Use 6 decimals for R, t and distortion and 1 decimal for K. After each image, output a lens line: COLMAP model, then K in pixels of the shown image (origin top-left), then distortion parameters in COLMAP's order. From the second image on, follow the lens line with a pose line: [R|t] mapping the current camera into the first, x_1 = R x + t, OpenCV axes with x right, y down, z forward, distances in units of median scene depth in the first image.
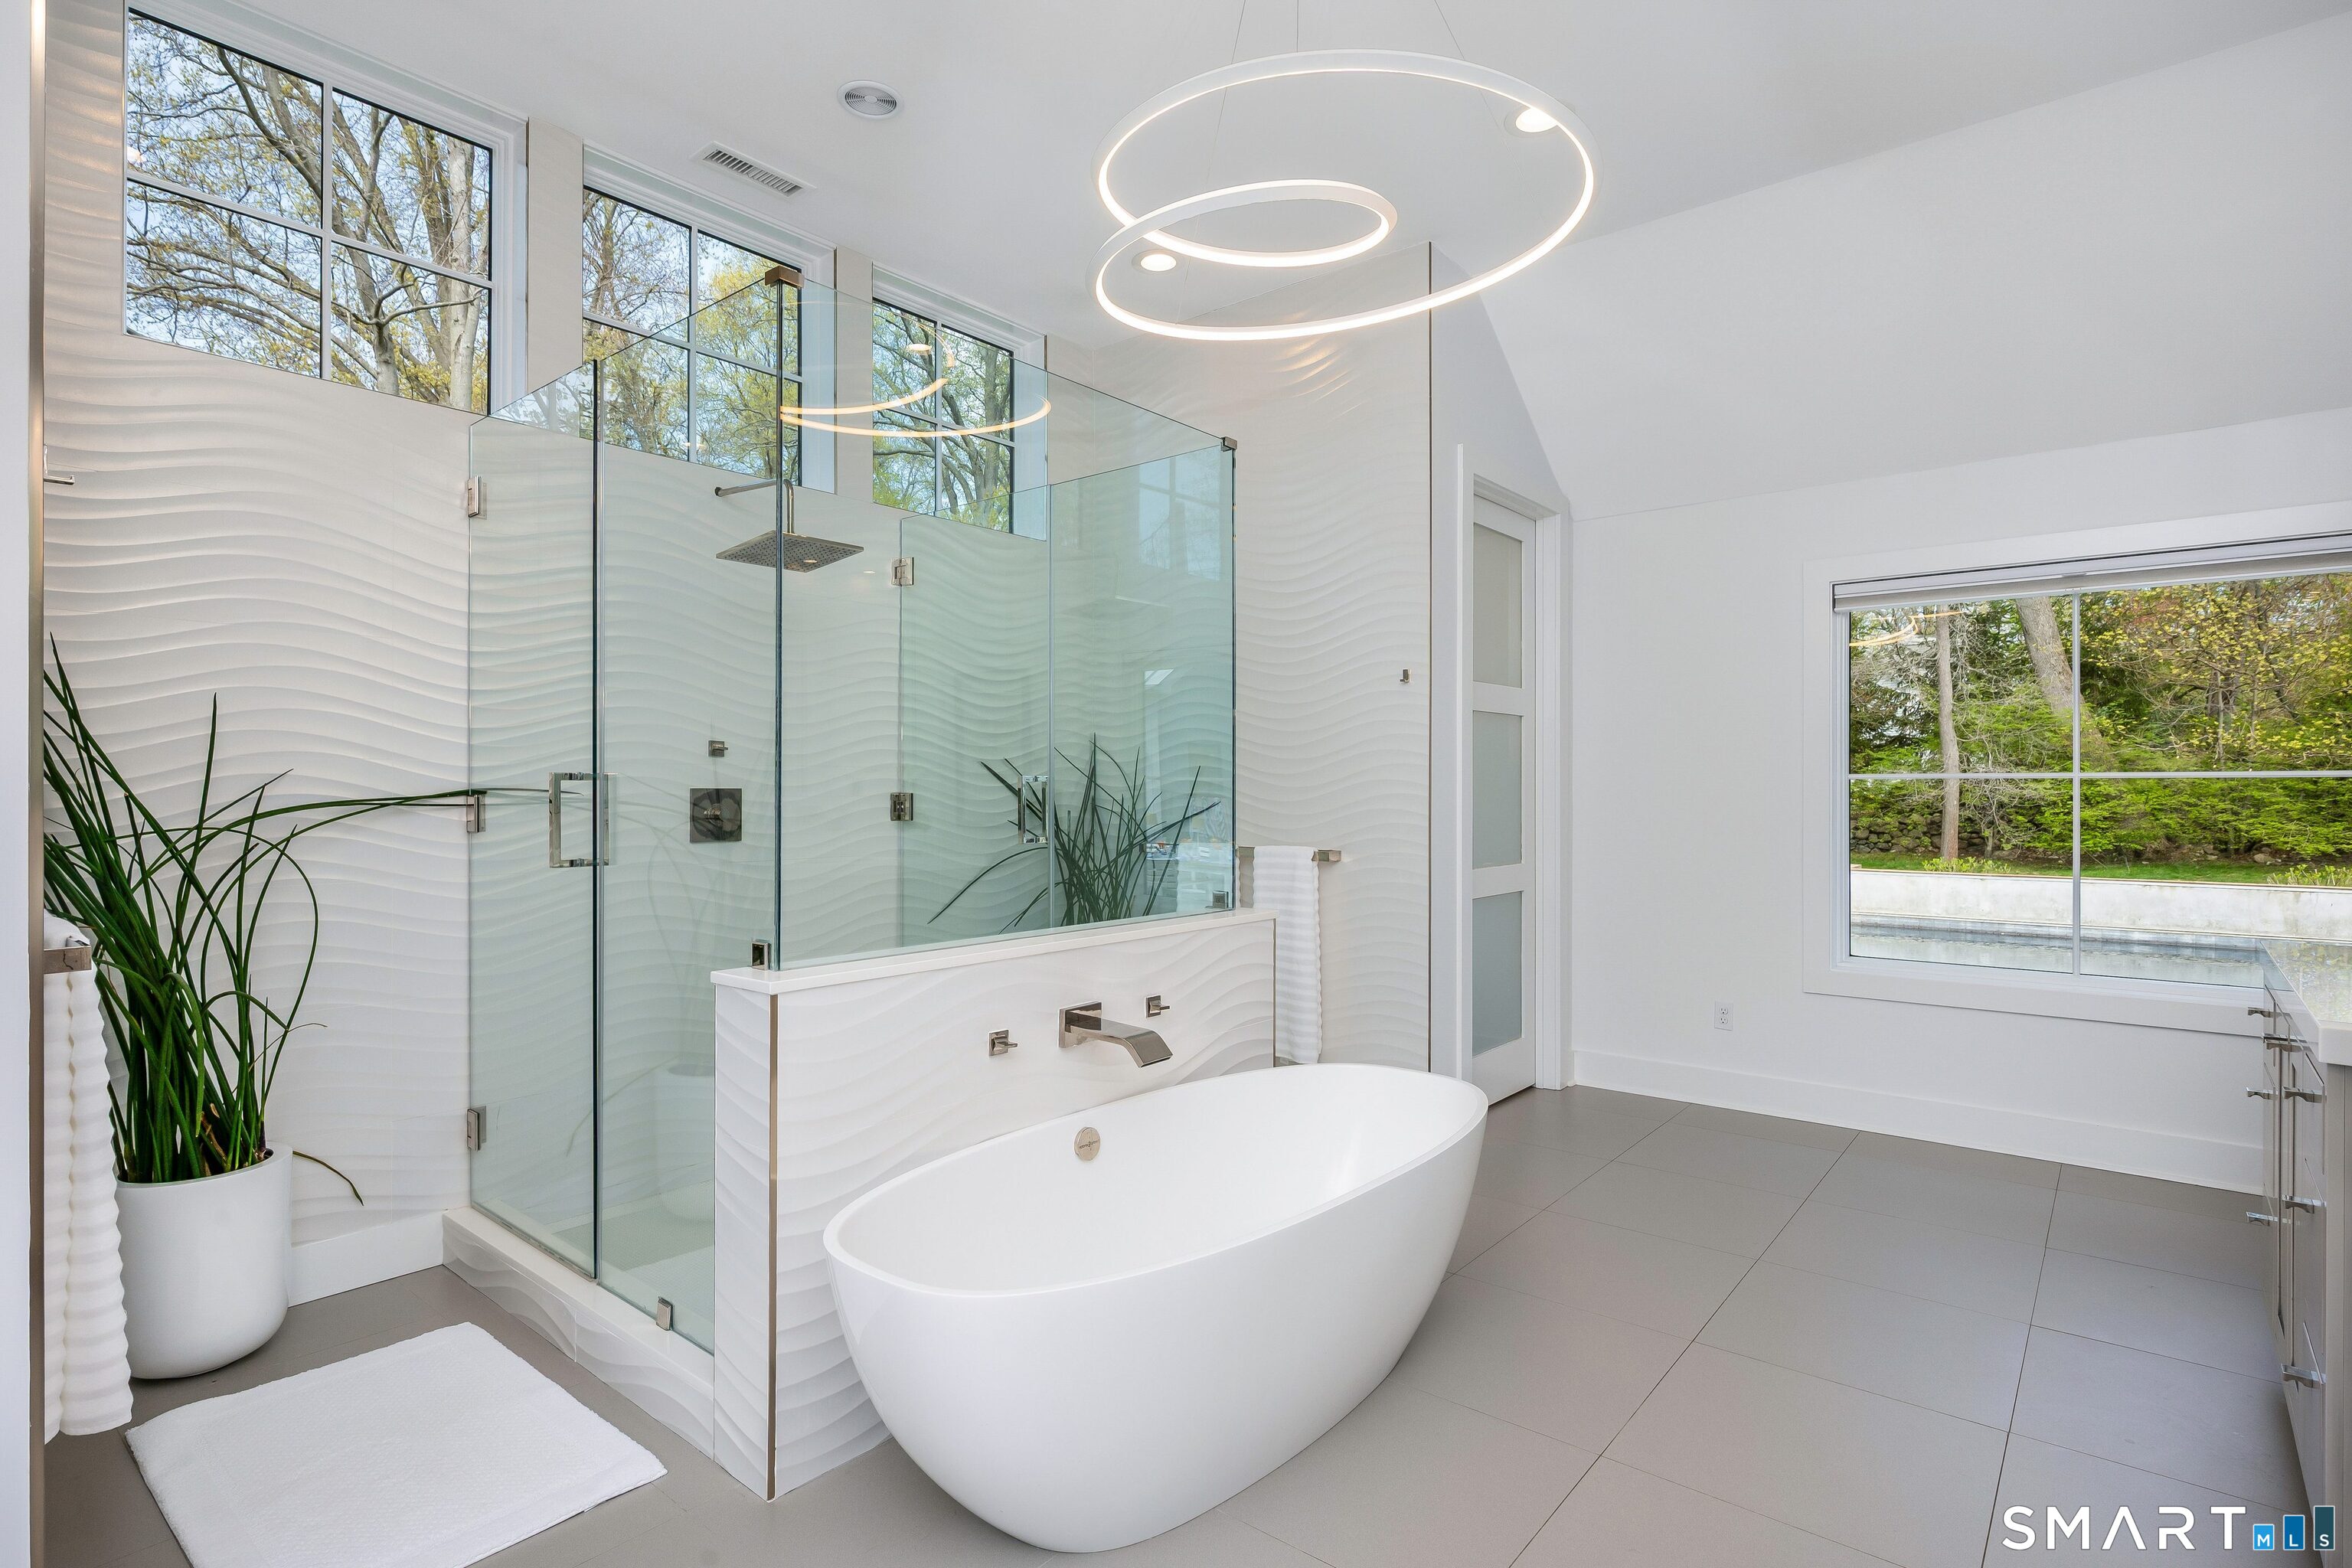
lens RADIAL K [[1185.2, 0, 1178.8], [0, 1185.2, 782.6], [0, 0, 1]] dist [-0.004005, 0.000305]
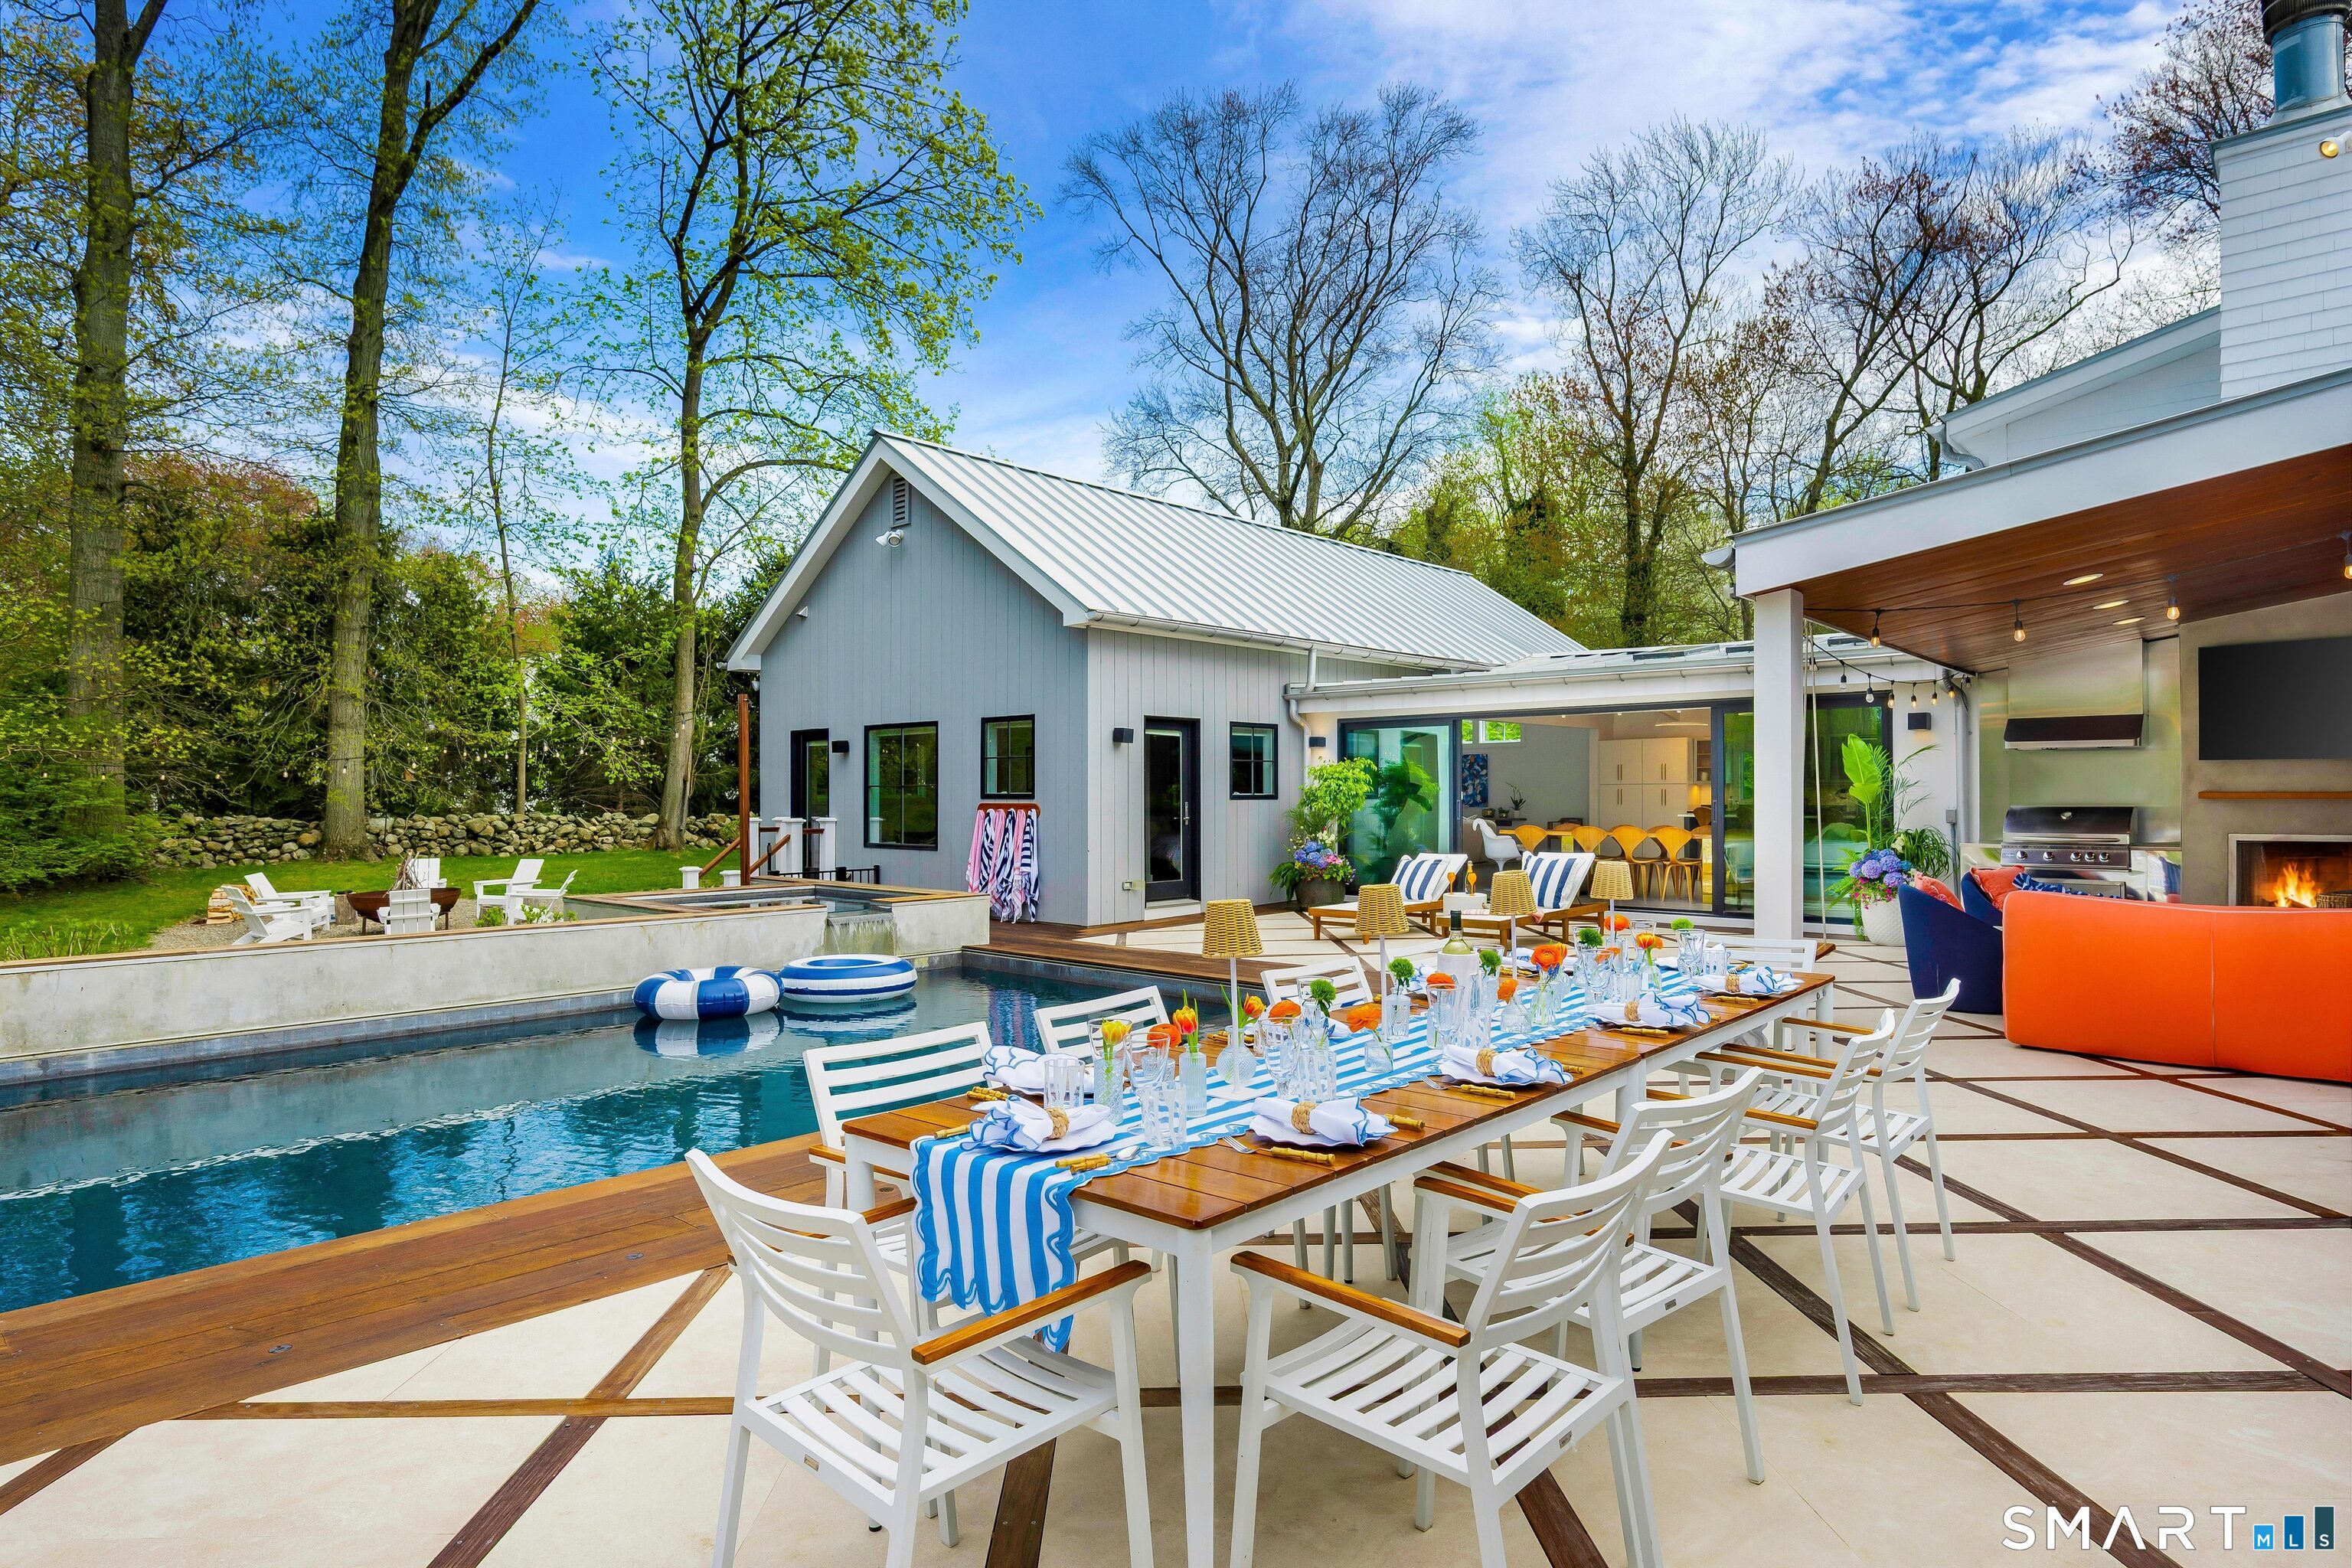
lens RADIAL K [[1280.5, 0, 1170.7], [0, 1280.5, 788.7], [0, 0, 1]] dist [-0.018588, -0.000305]
pose [[0.055291, 0.004899, 0.998458, 4.096517], [-0.002628, 0.999985, -0.004761, 0.057727], [-0.998467, -0.002360, 0.055303, 4.584519]]
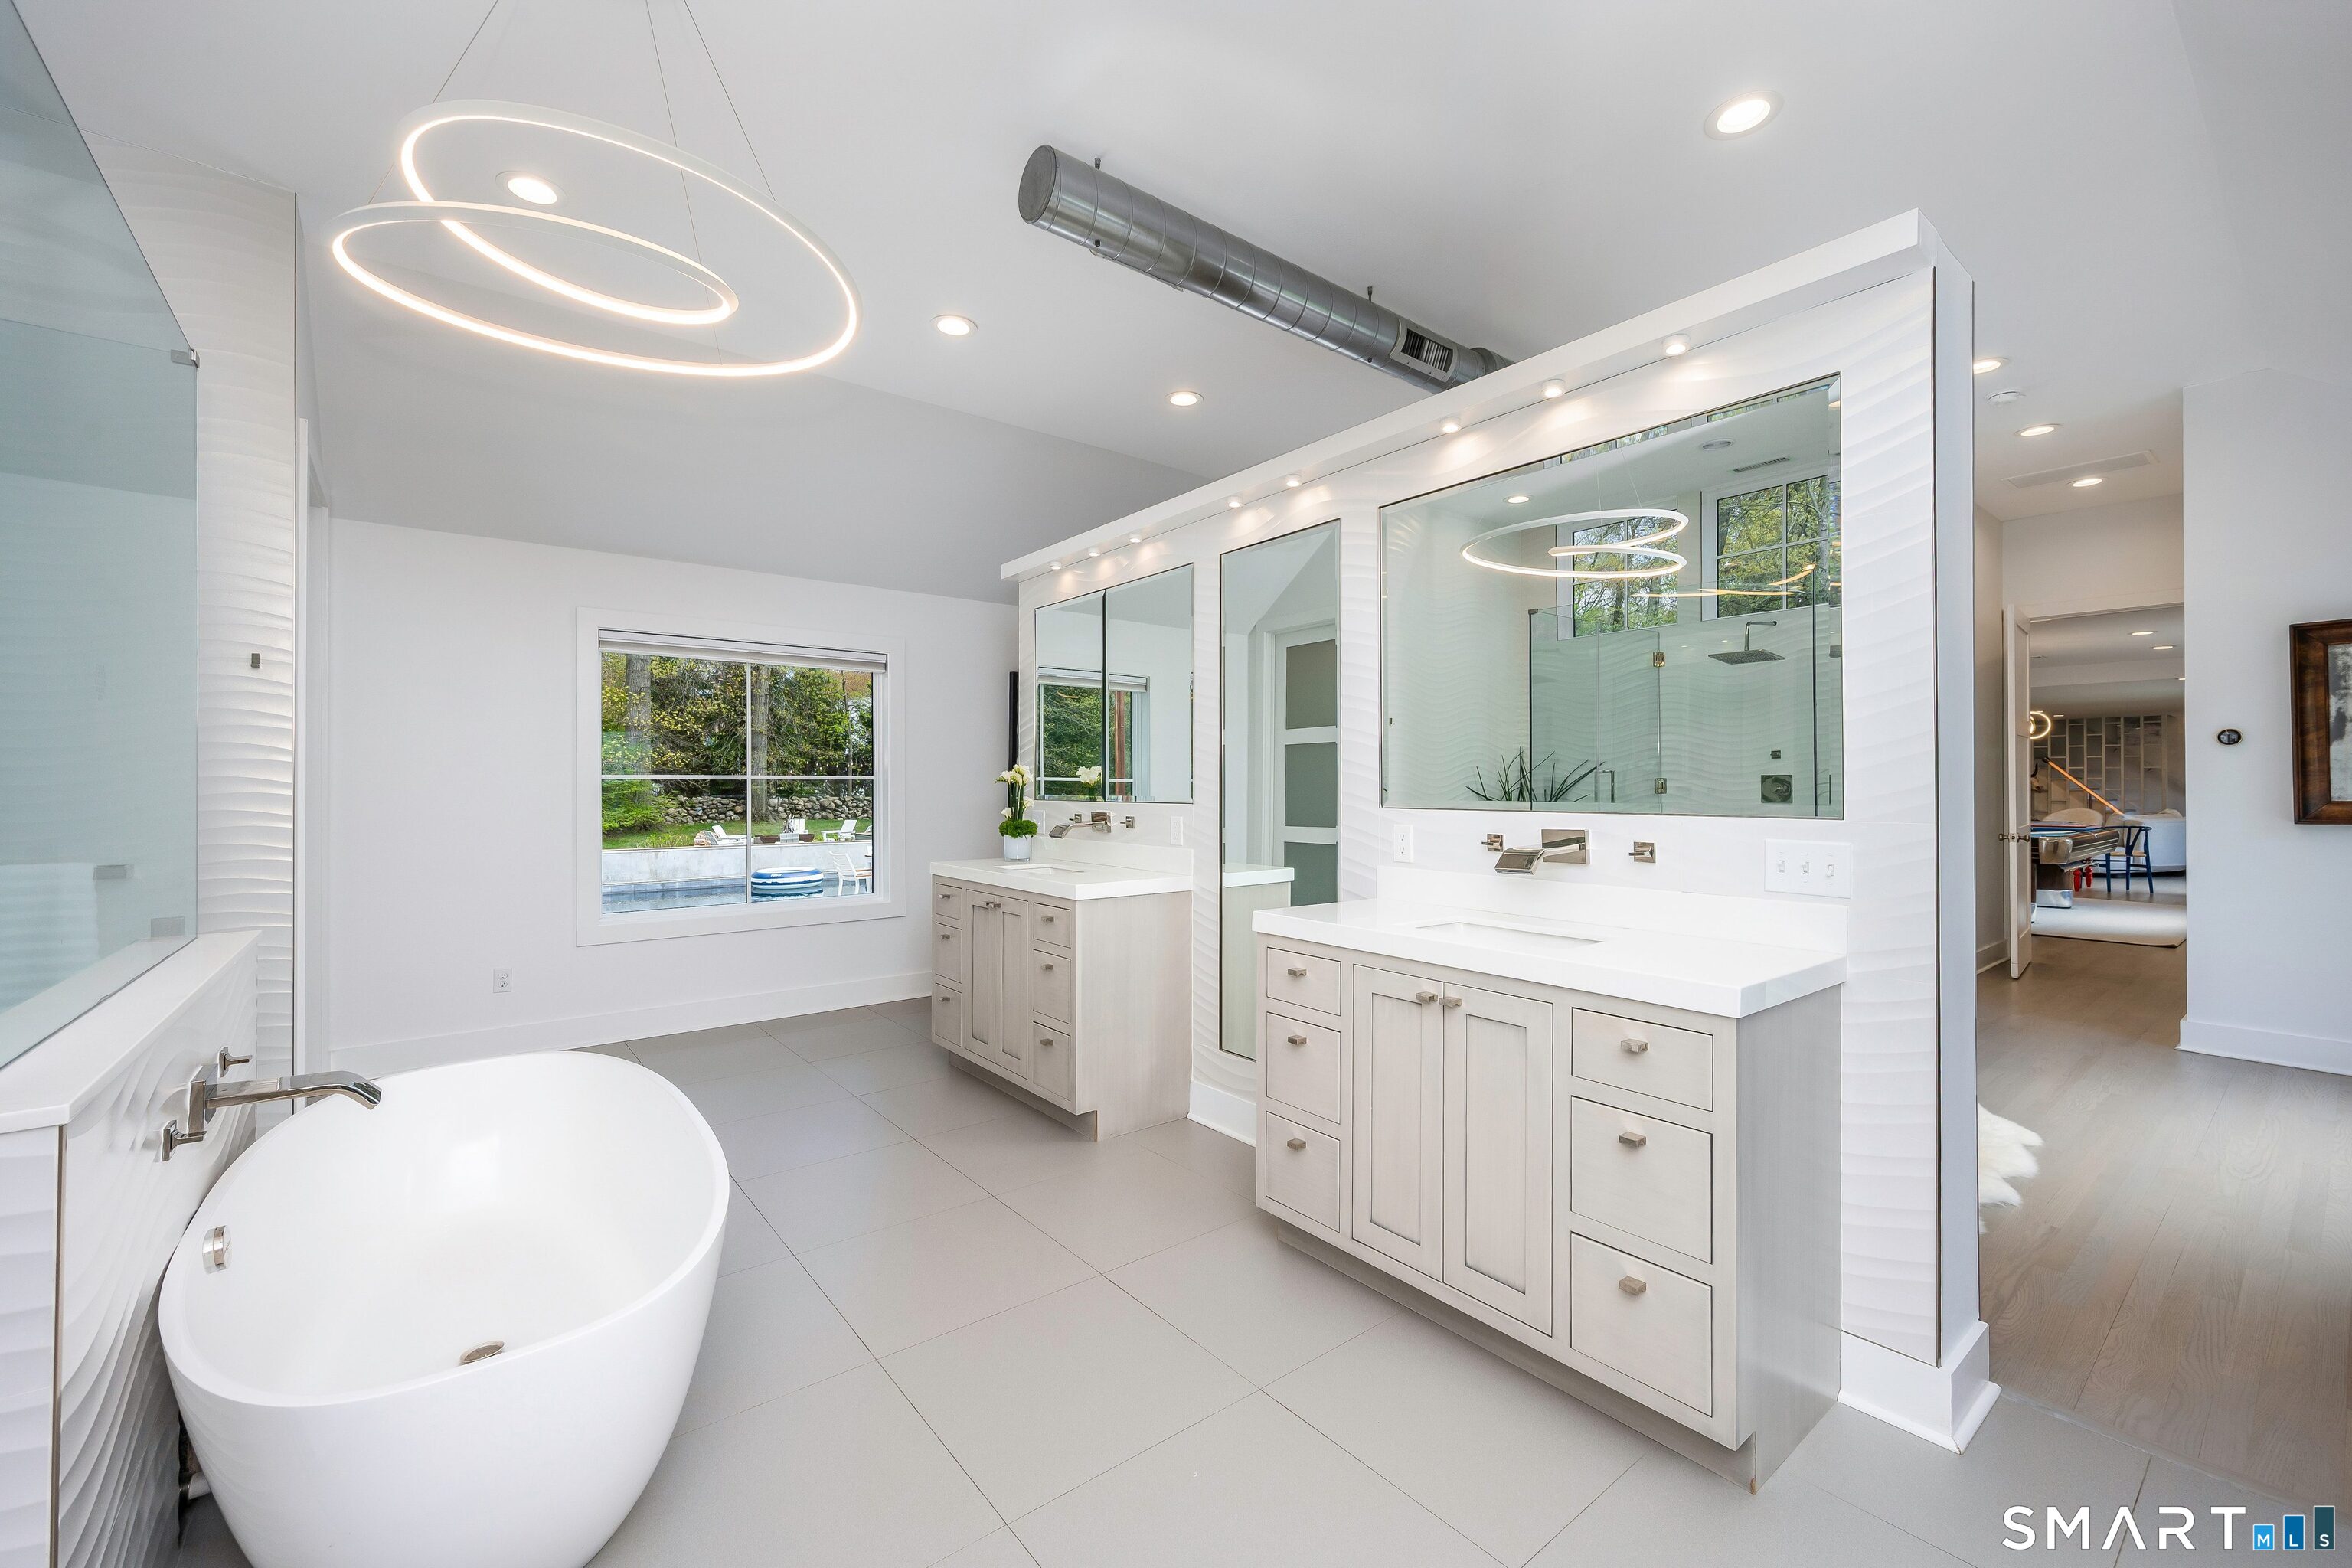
lens RADIAL K [[937.3, 0, 1188.6], [0, 937.3, 779.7], [0, 0, 1]] dist [-0.001684, -0.000210]
pose [[0.193566, 0.004037, 0.981079, -1.497867], [-0.001342, 0.999992, -0.003850, 0.006124], [-0.981086, -0.000572, 0.193570, 0.718562]]
